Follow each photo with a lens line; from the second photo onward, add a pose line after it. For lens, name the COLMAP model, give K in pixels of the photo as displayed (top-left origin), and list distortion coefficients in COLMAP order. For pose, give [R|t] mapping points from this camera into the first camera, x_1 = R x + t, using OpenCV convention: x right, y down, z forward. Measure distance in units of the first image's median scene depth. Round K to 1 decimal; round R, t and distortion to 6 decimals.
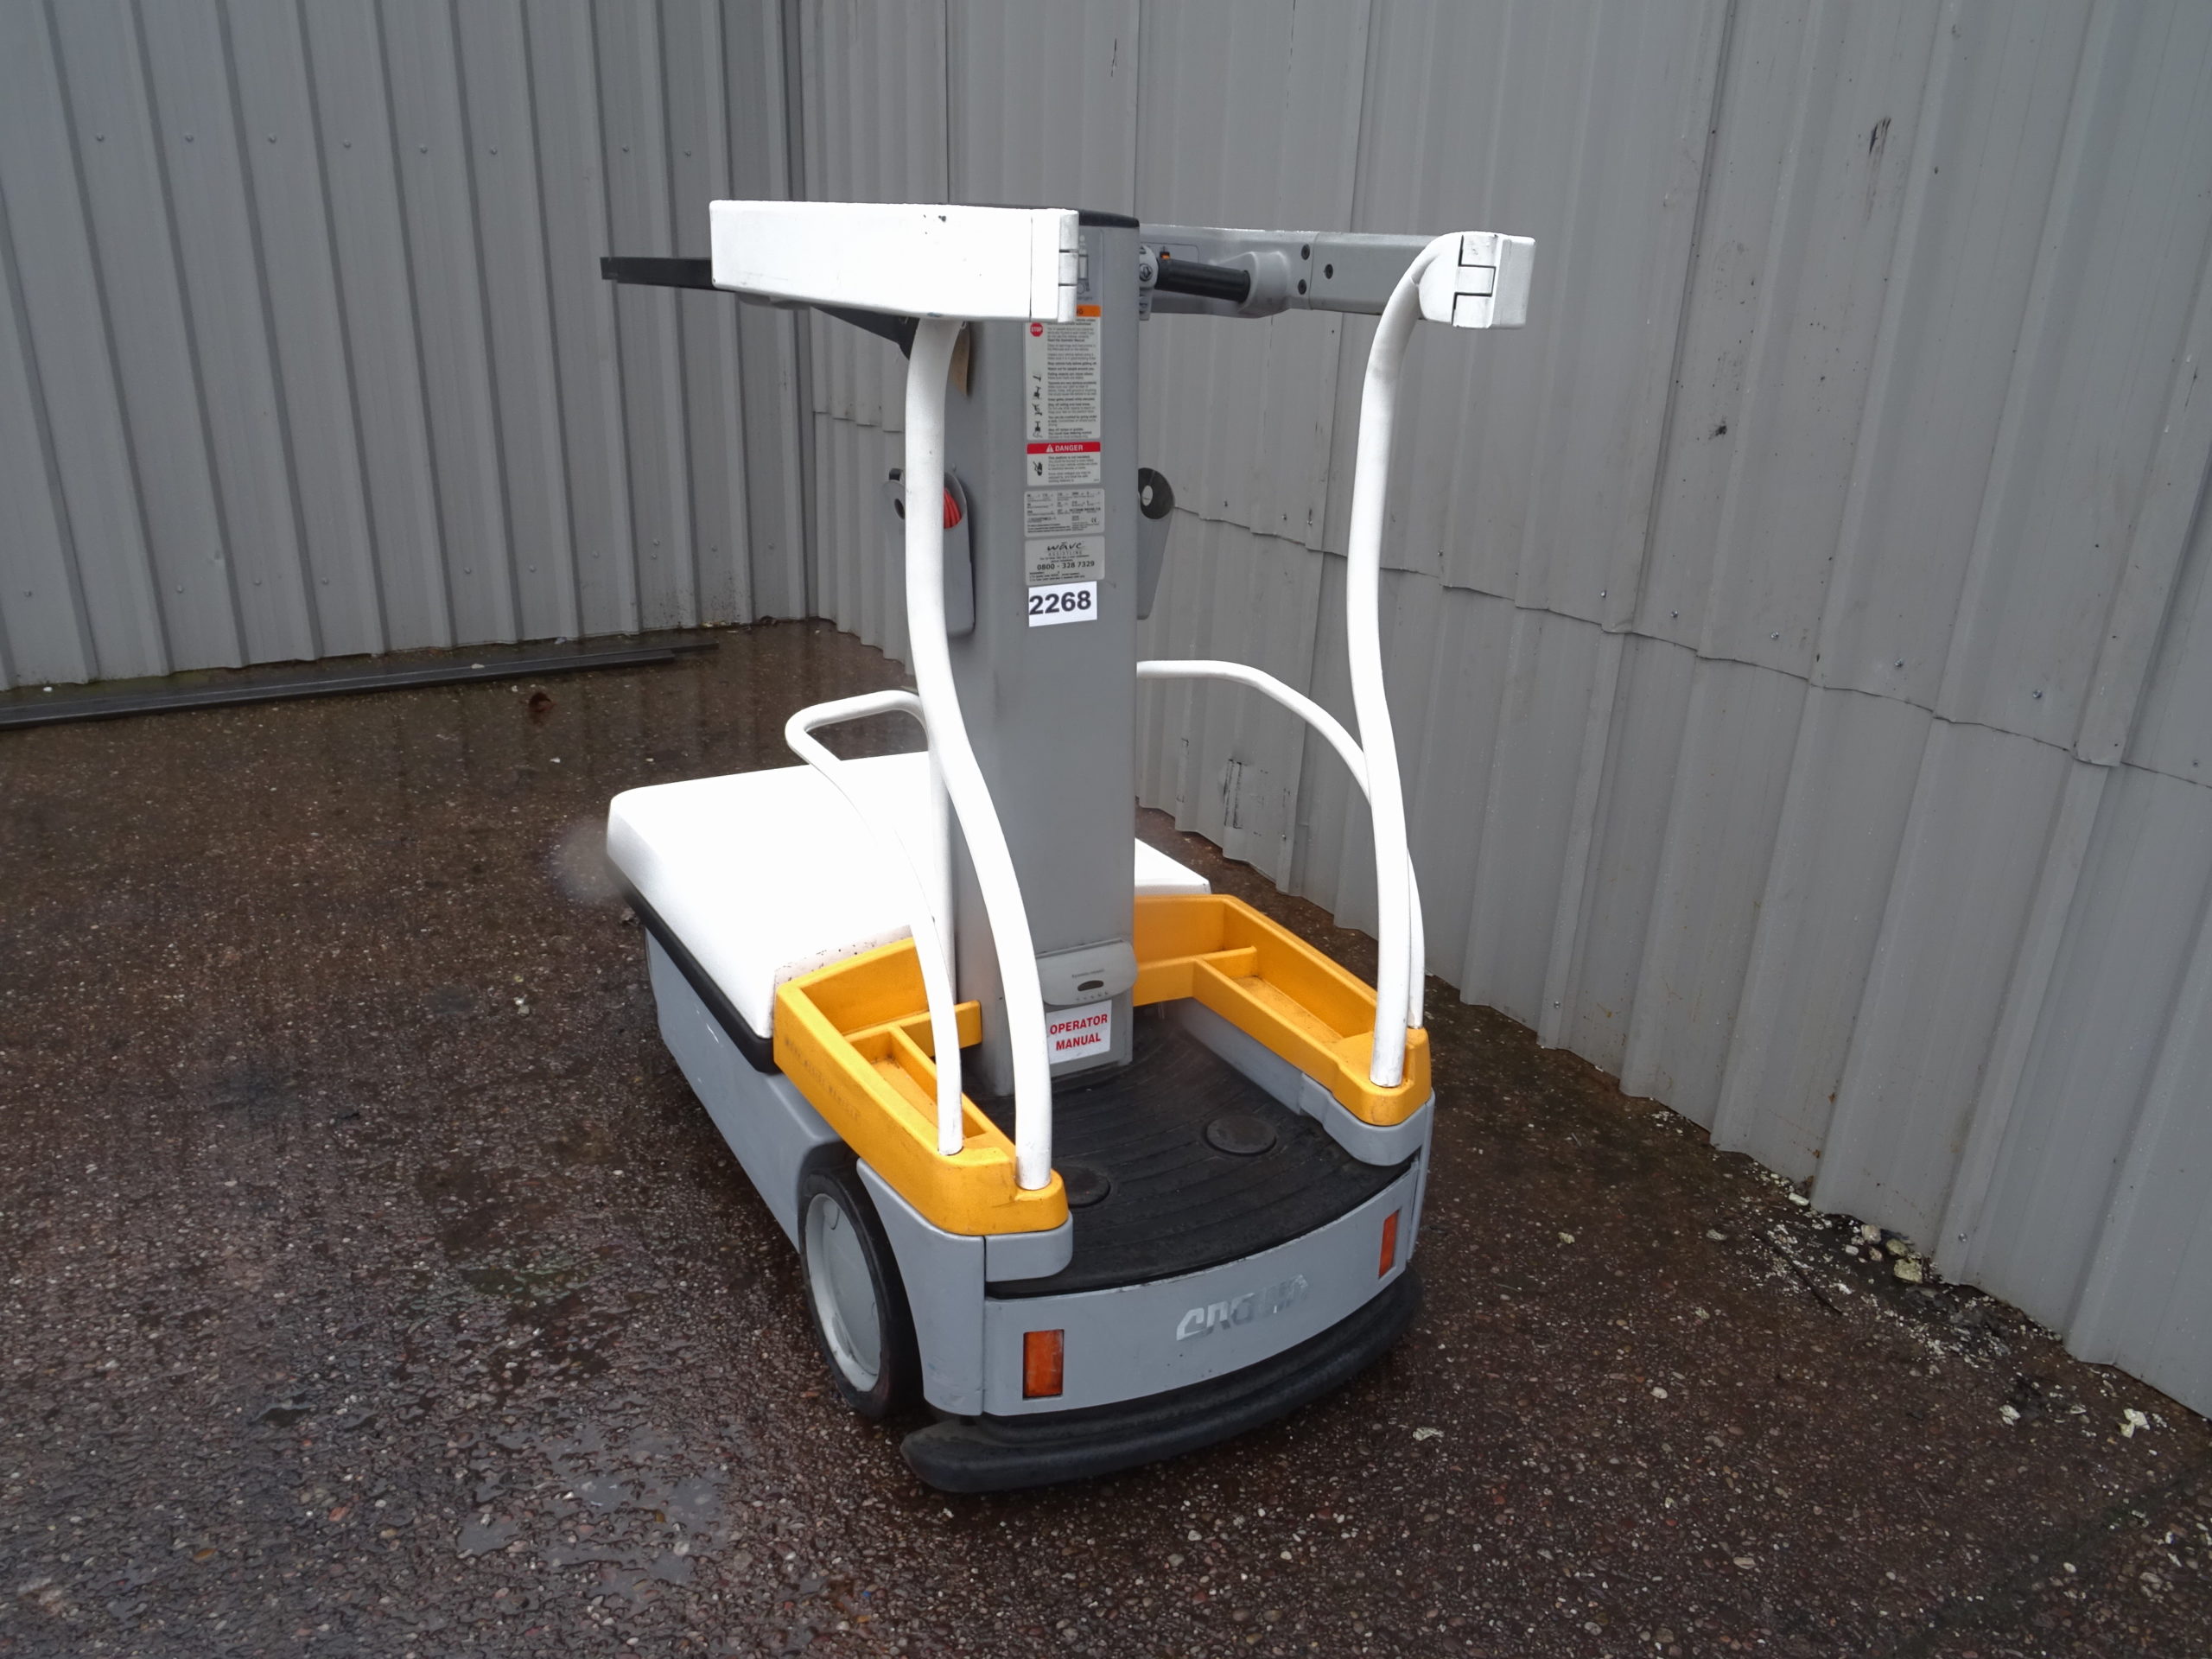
lens RADIAL K [[1586.0, 0, 1105.3], [0, 1586.0, 823.8], [0, 0, 1]] dist [0.006914, -0.009888]
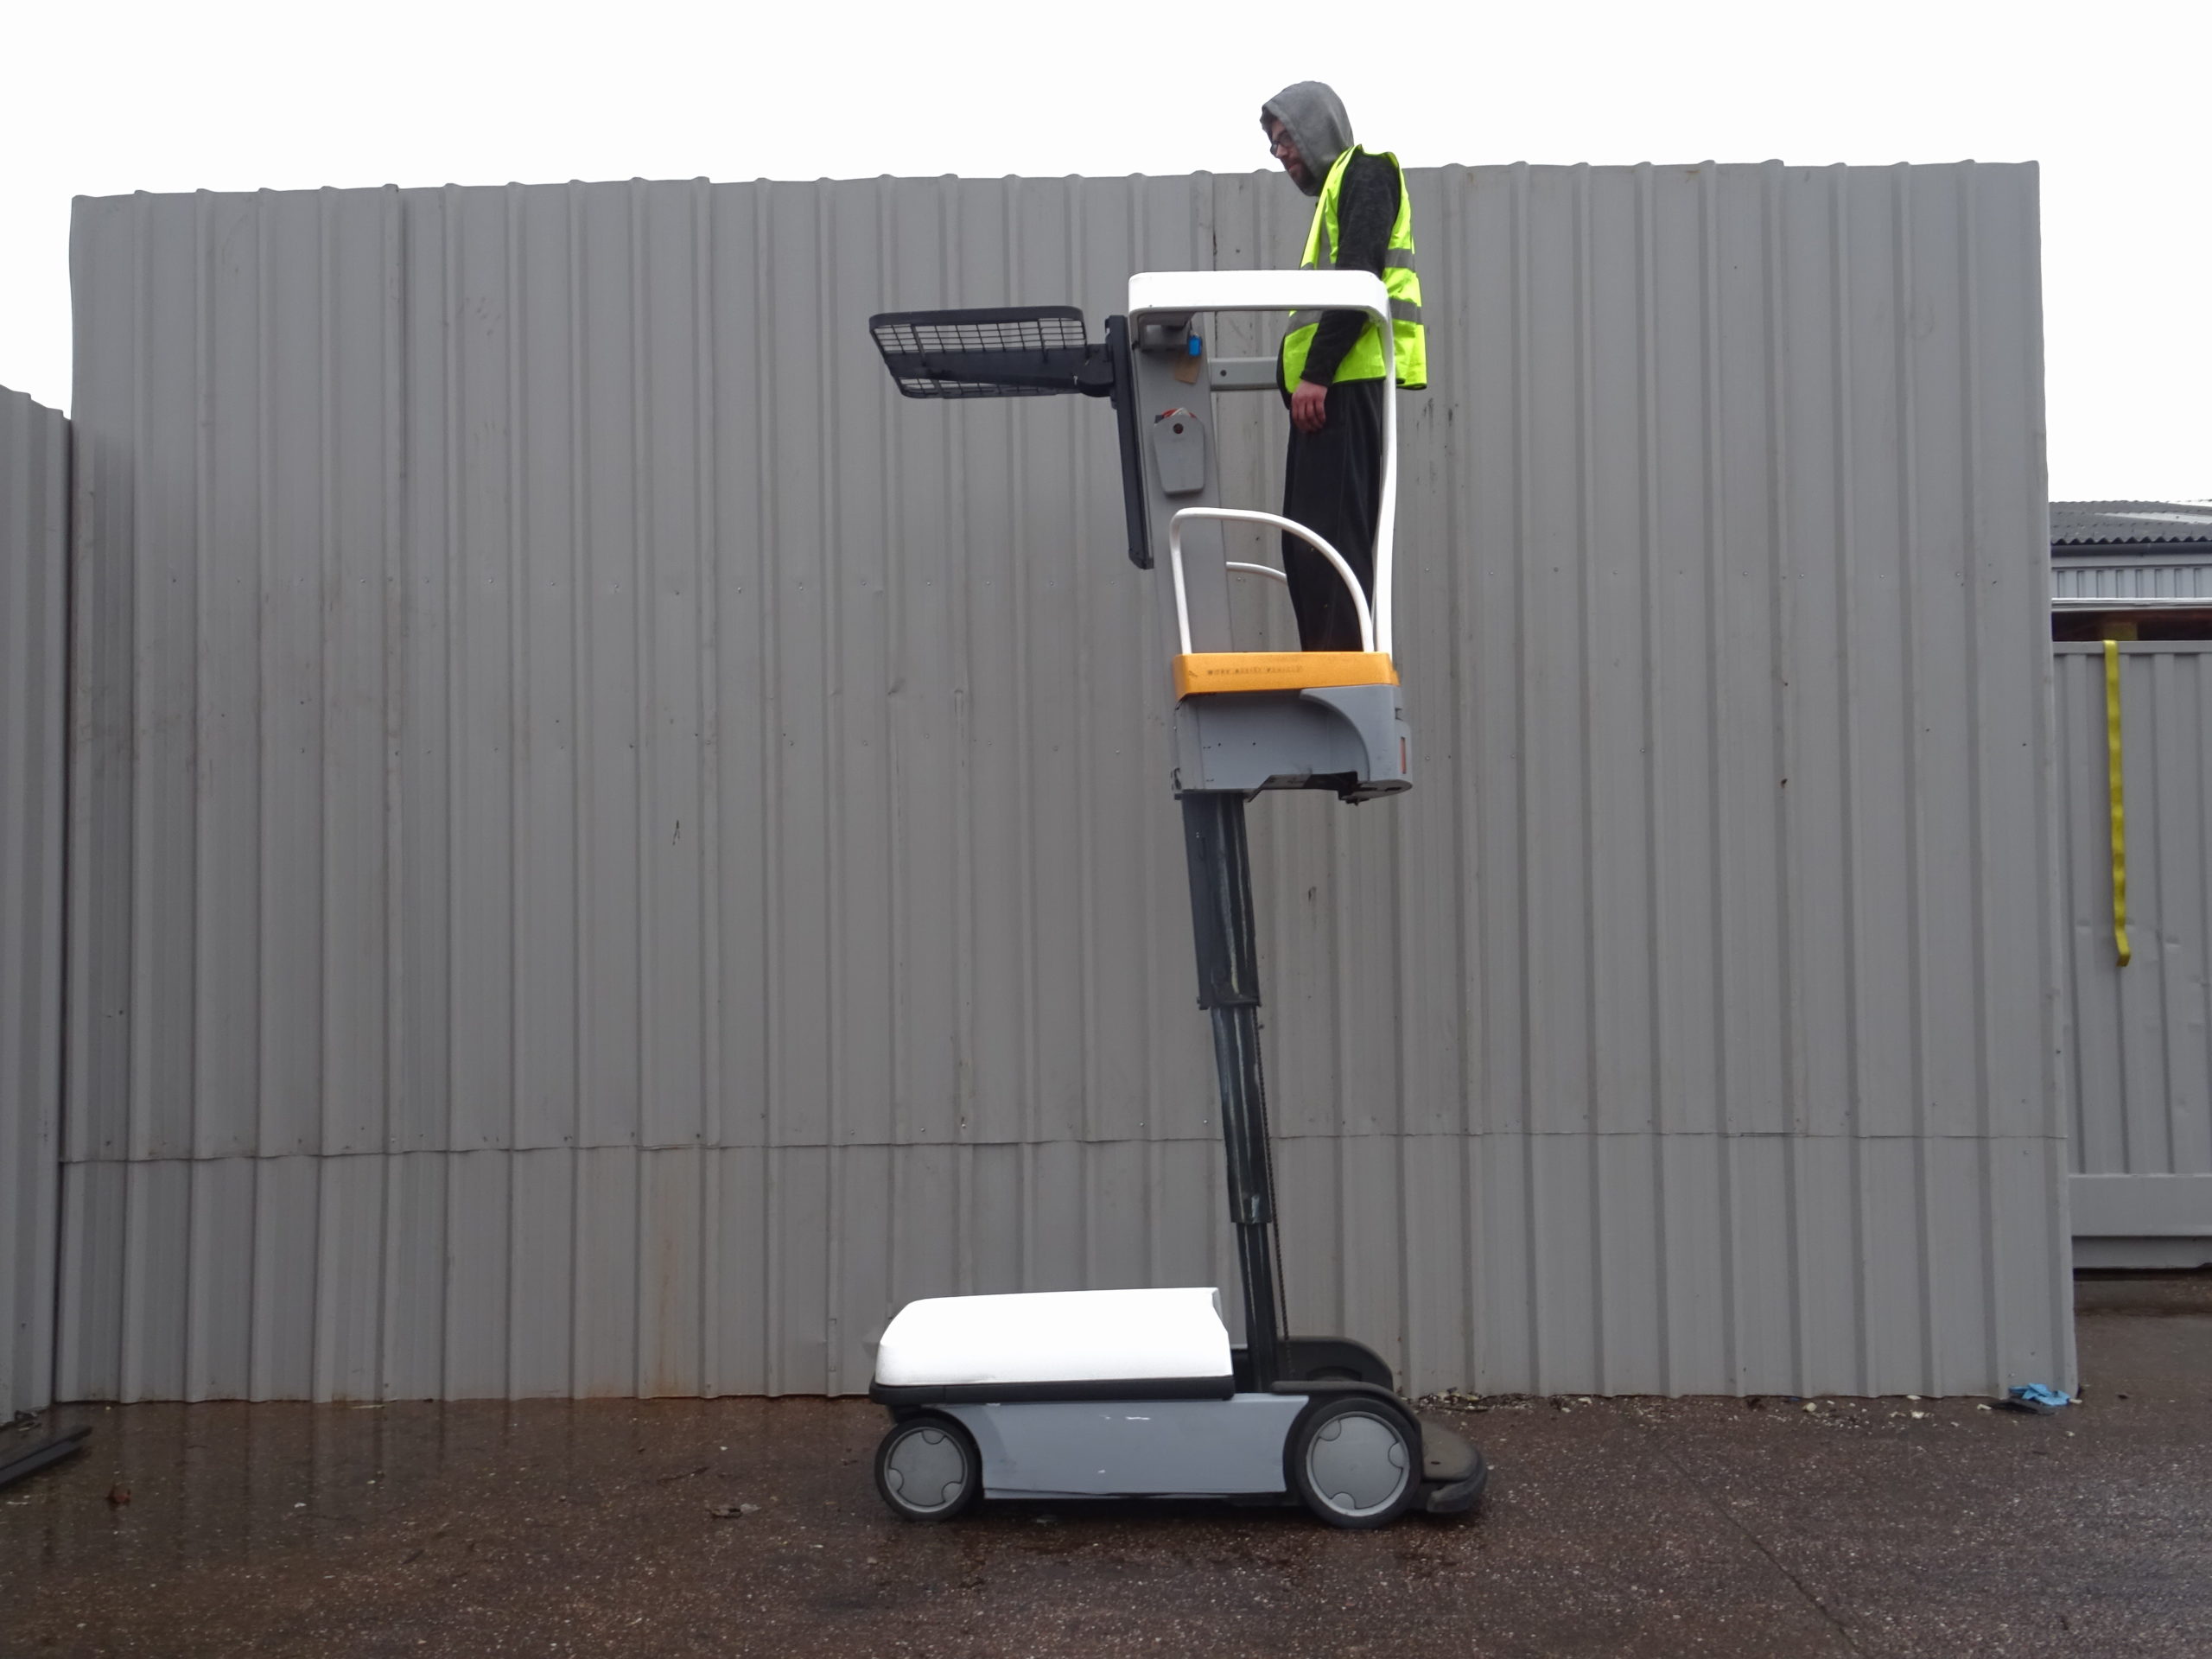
lens RADIAL K [[2072.4, 0, 1108.2], [0, 2072.4, 824.6], [0, 0, 1]] dist [0.025046, 0.000000]
pose [[0.528902, 0.011103, 0.848610, -2.290693], [0.325805, 0.920642, -0.215105, 0.022948], [-0.783654, 0.390251, 0.483312, -0.262655]]
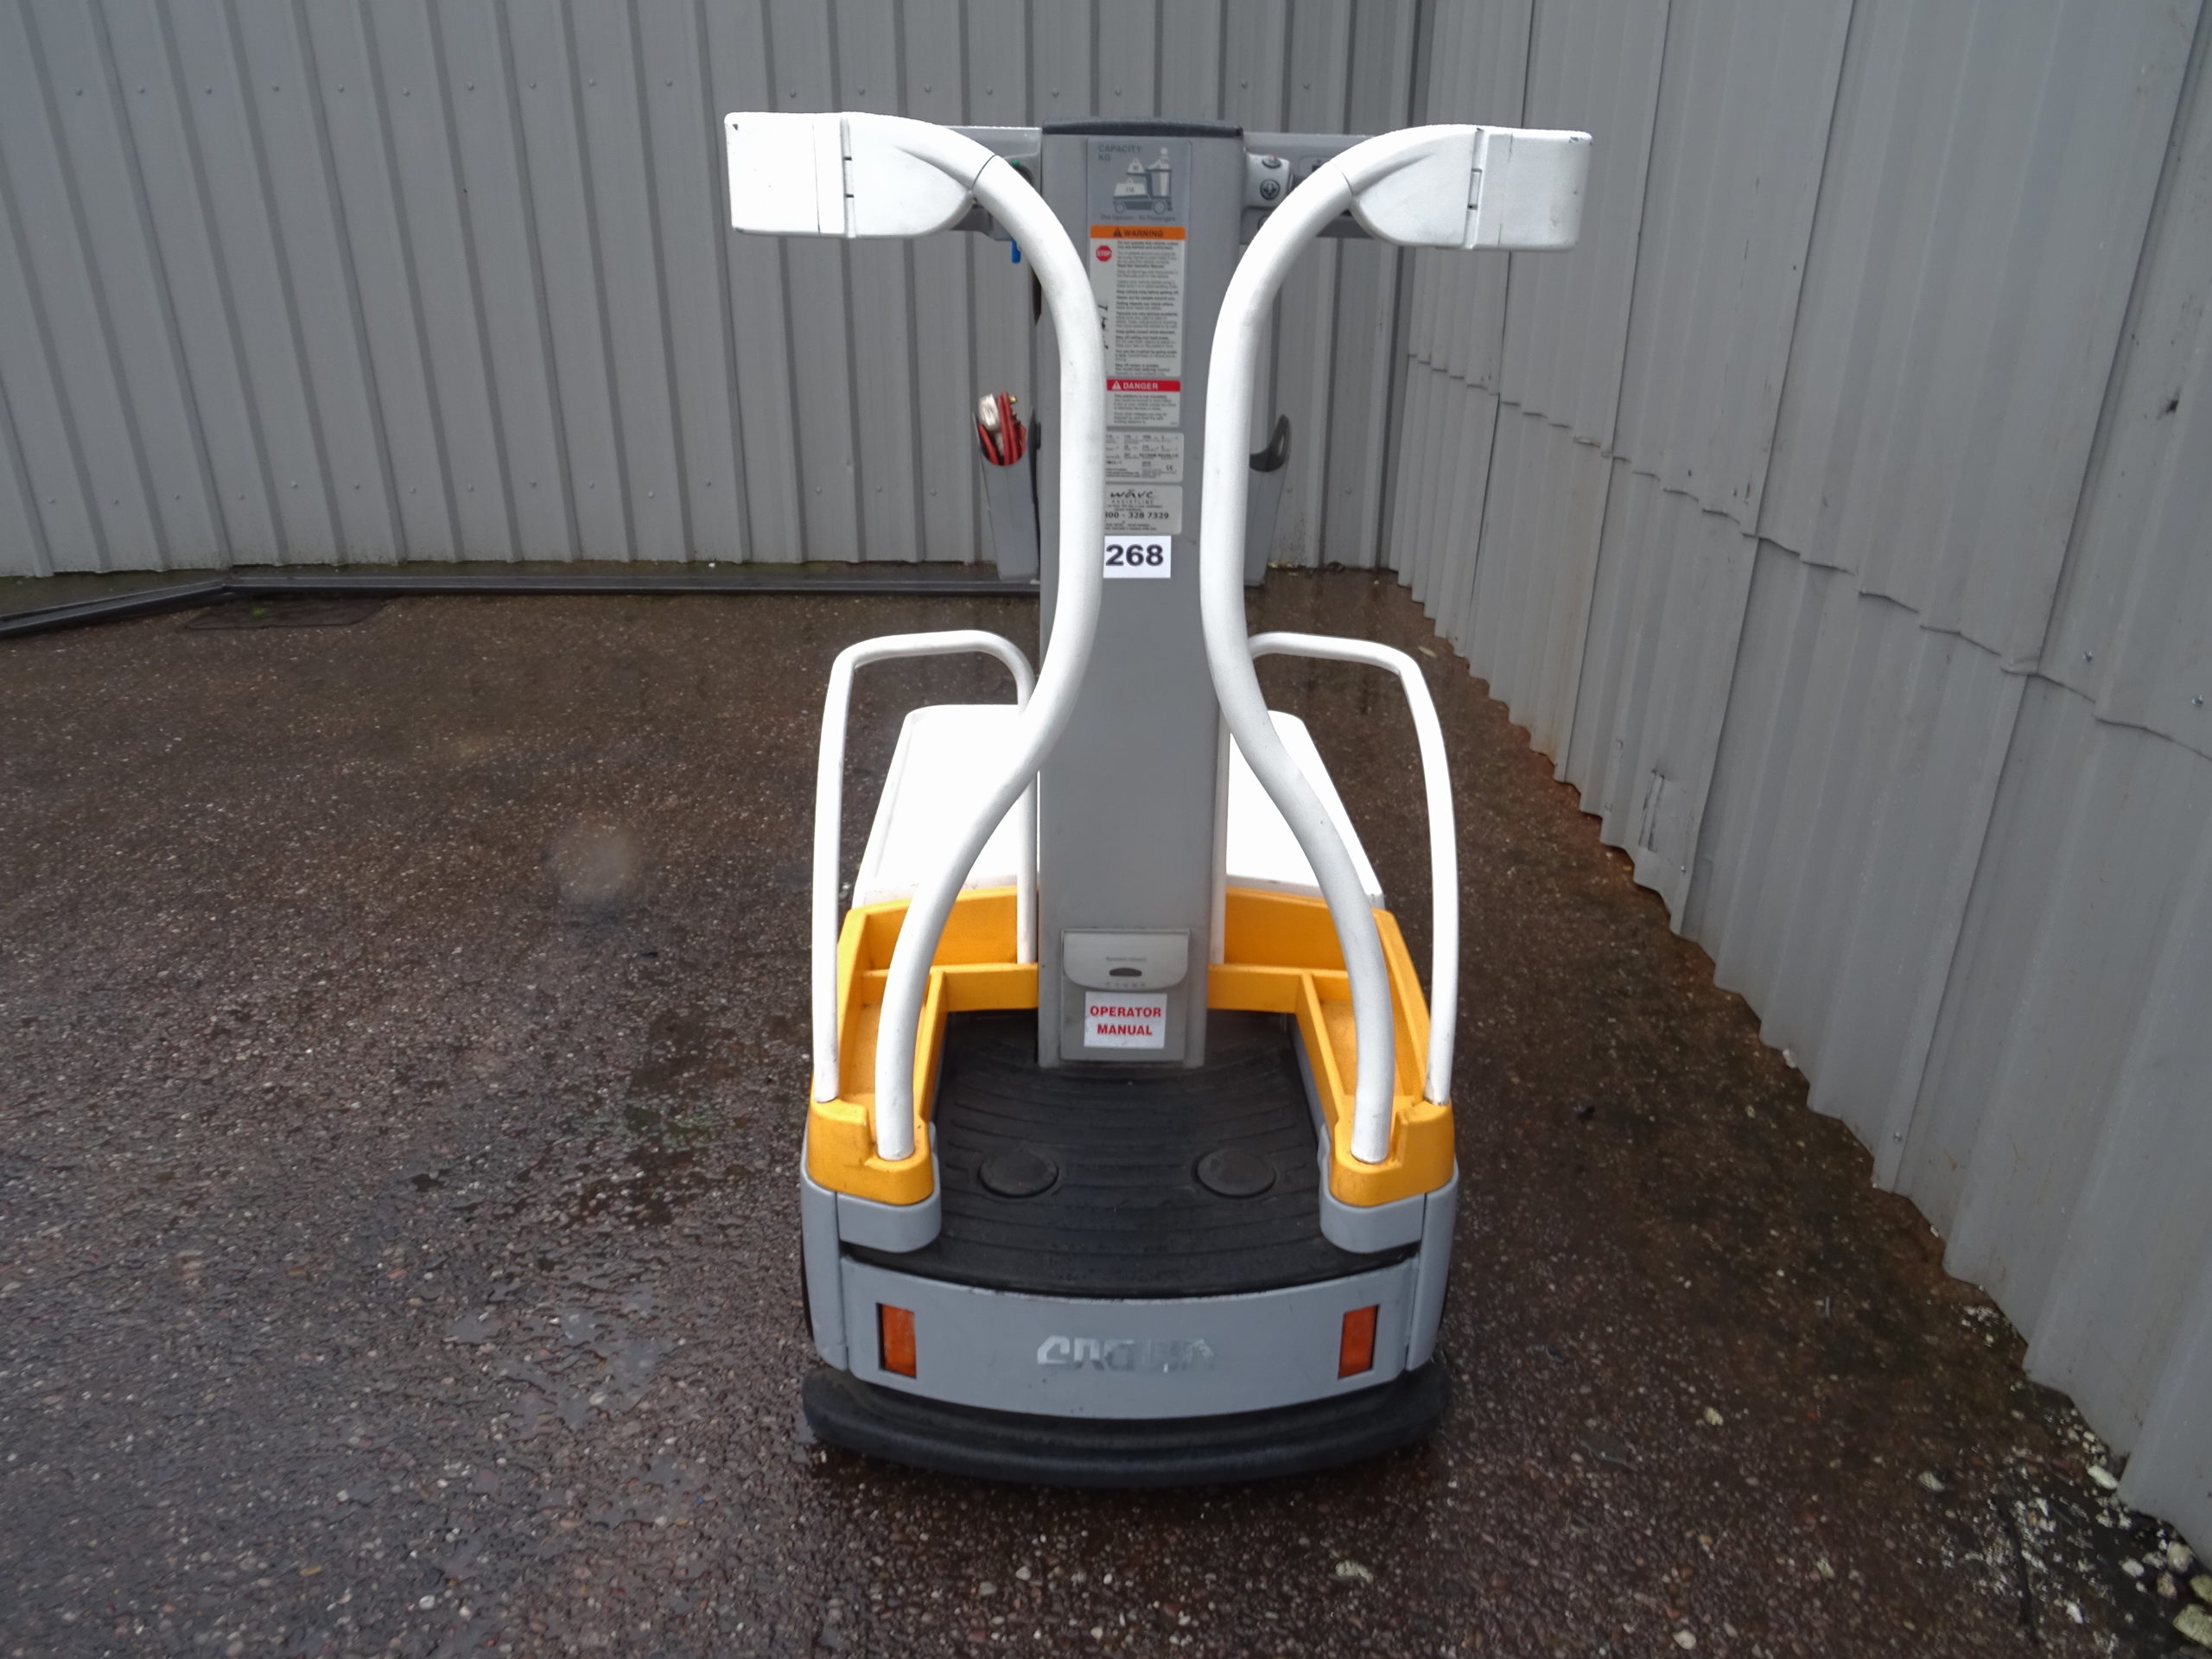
lens RADIAL K [[1586.0, 0, 1103.9], [0, 1586.0, 823.2], [0, 0, 1]] dist [0.006914, -0.009888]
pose [[0.871967, 0.168068, -0.459812, 0.384326], [-0.153691, 0.985718, 0.068841, -0.044932], [0.464815, 0.010642, 0.885344, 0.171066]]
